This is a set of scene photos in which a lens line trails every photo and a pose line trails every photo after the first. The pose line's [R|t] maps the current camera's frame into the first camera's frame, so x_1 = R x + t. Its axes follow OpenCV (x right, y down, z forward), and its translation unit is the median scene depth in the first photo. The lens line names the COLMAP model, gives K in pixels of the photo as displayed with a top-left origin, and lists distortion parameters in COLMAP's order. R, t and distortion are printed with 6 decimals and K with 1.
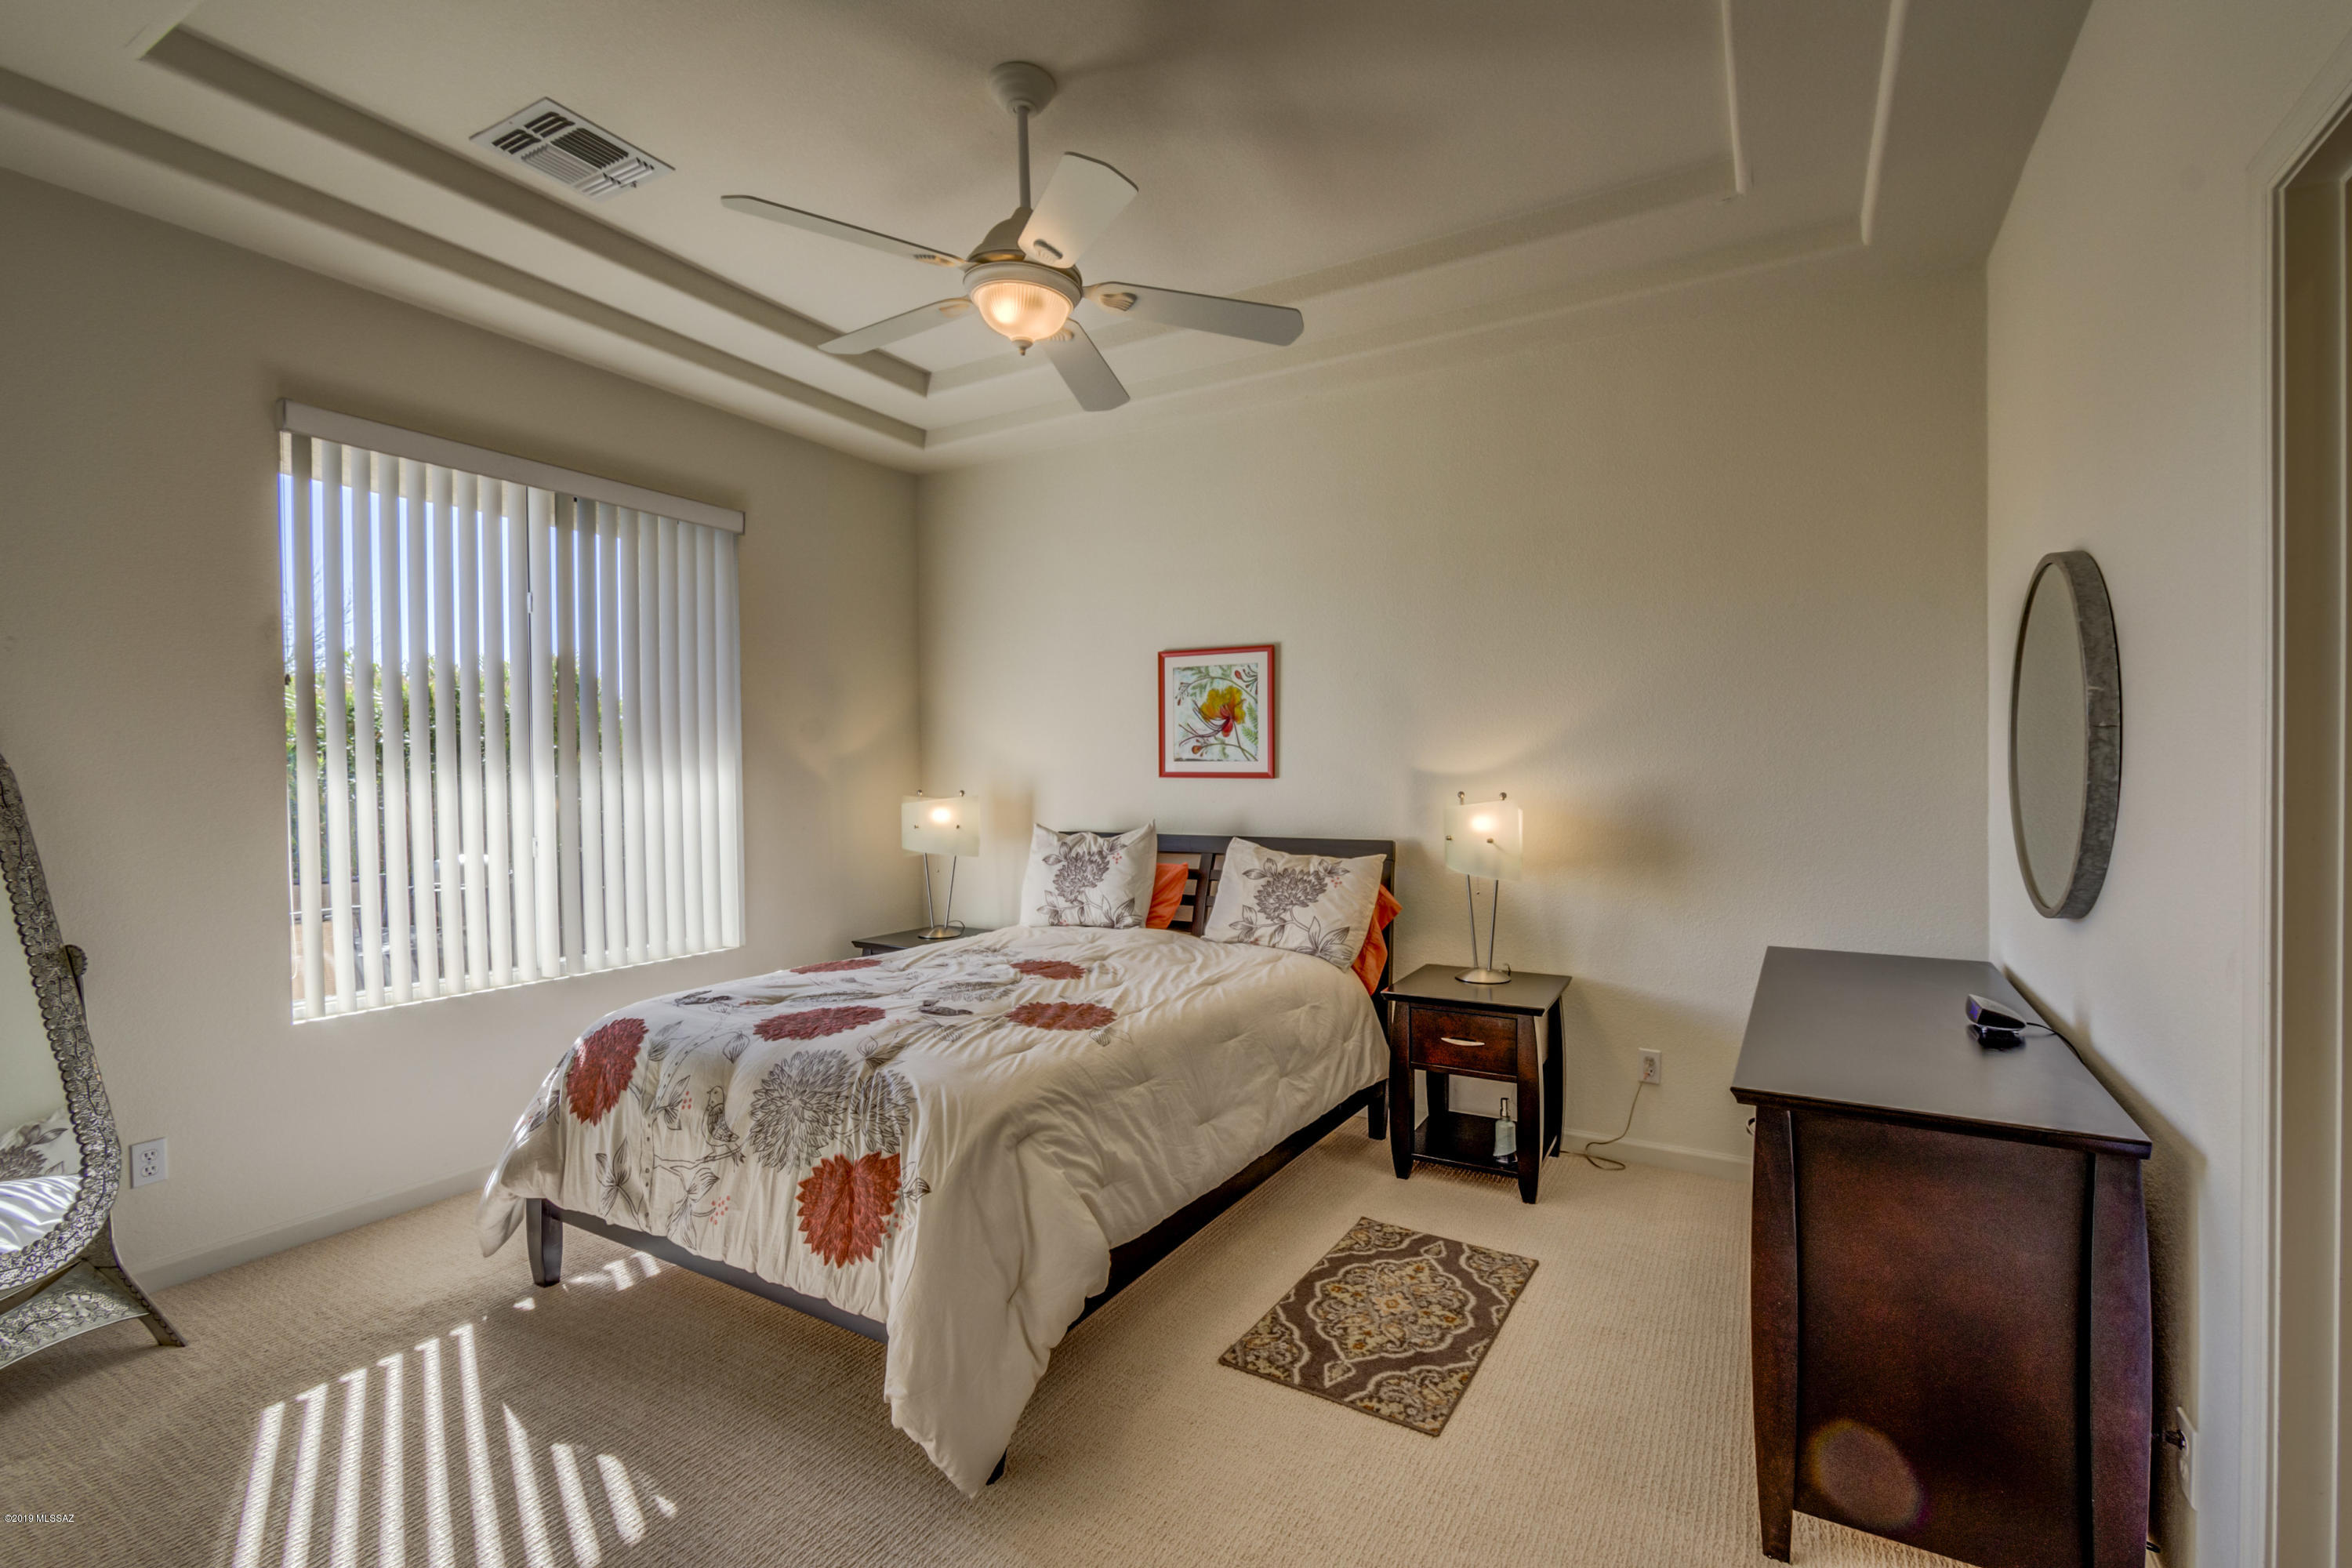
lens RADIAL K [[1033.9, 0, 1186.4], [0, 1033.9, 783.4], [0, 0, 1]] dist [0.011755, -0.004192]
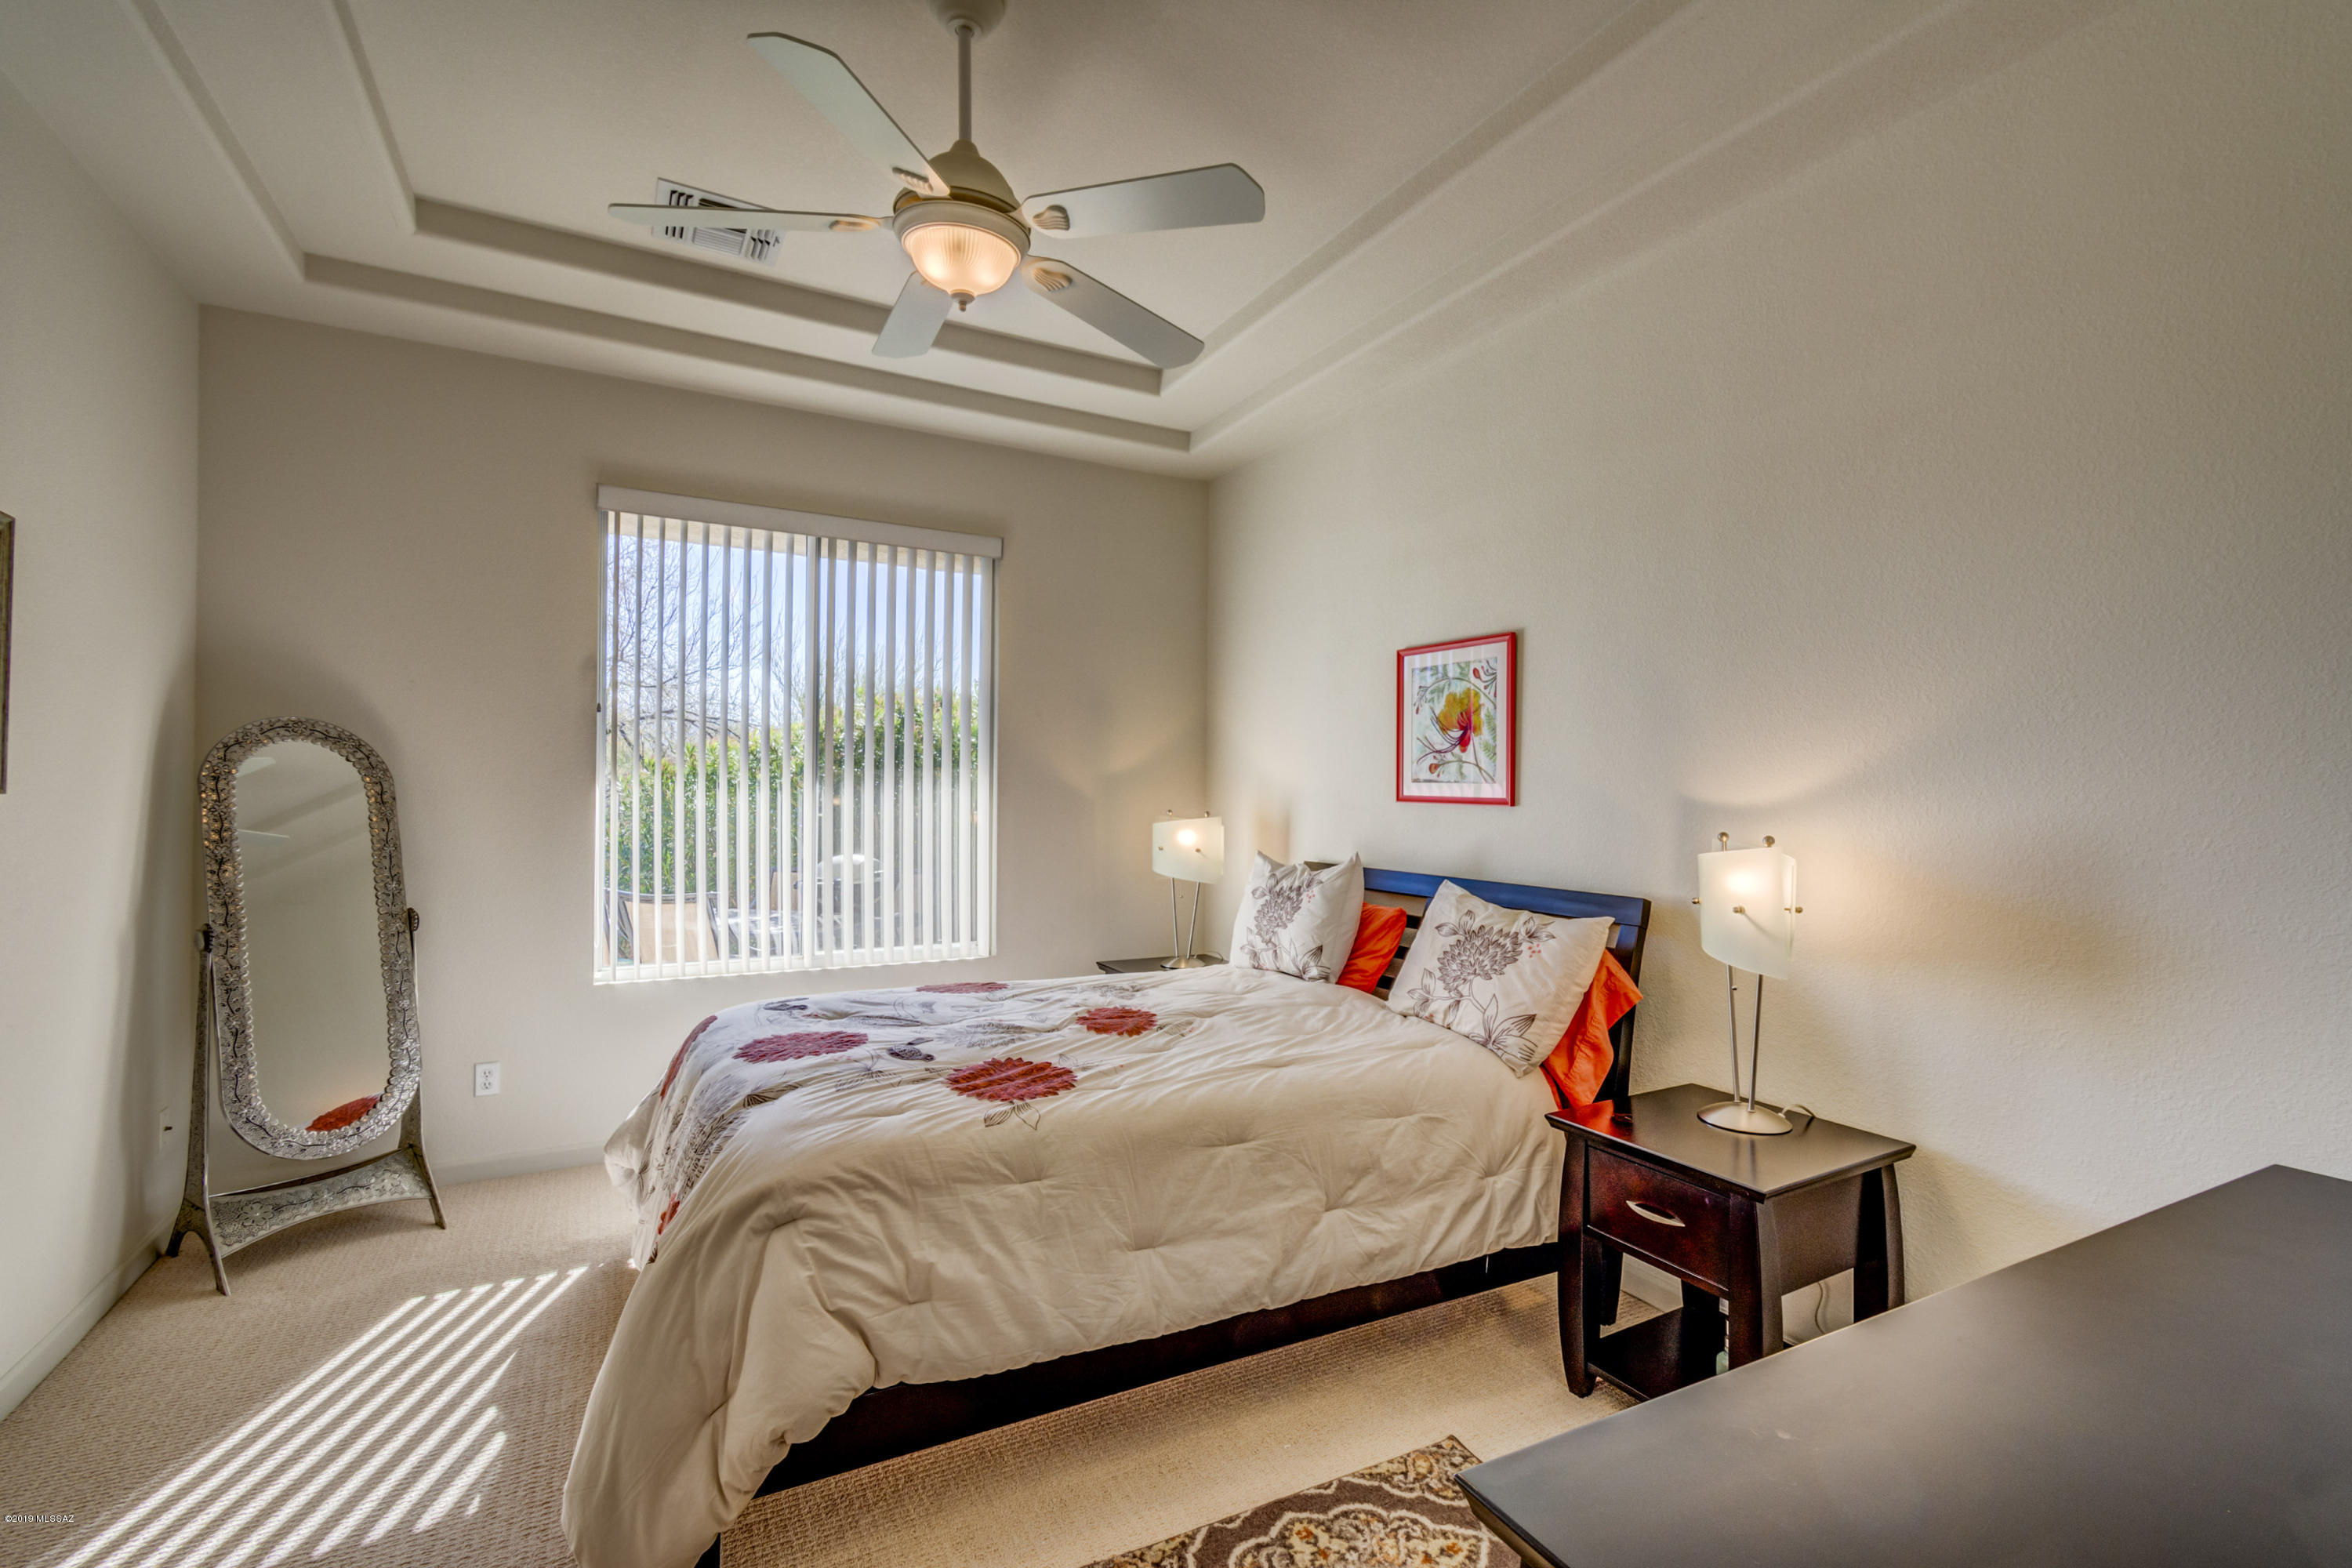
lens RADIAL K [[1033.9, 0, 1174.5], [0, 1033.9, 787.6], [0, 0, 1]] dist [0.011755, -0.004192]
pose [[0.852864, 0.014006, -0.521945, 0.321086], [-0.023232, 0.999668, -0.011137, -0.005061], [0.521616, 0.021624, 0.852906, 0.257173]]
